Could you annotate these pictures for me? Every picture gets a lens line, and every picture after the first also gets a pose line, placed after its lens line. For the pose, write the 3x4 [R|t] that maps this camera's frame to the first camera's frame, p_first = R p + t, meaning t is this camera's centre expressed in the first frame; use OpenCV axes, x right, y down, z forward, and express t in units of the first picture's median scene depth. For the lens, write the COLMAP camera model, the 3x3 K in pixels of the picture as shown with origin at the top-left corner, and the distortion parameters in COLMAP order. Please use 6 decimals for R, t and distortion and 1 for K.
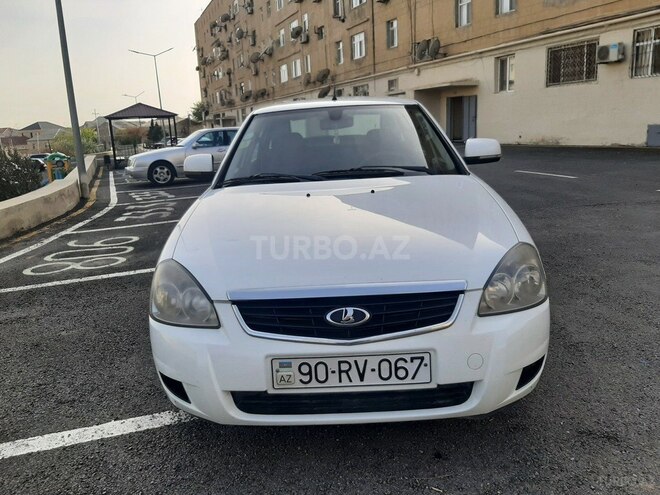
lens RADIAL K [[532.2, 0, 326.2], [0, 532.2, 278.3], [0, 0, 1]] dist [0.041064, -0.060166]
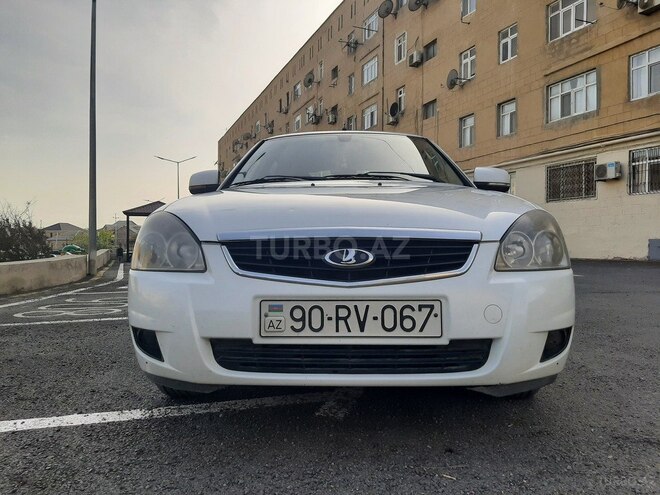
lens RADIAL K [[532.2, 0, 325.8], [0, 532.2, 271.7], [0, 0, 1]] dist [0.041064, -0.060166]
pose [[0.998745, 0.047905, -0.014581, 0.014542], [-0.049959, 0.973070, -0.225032, 0.273120], [0.003408, 0.225478, 0.974242, 0.121735]]
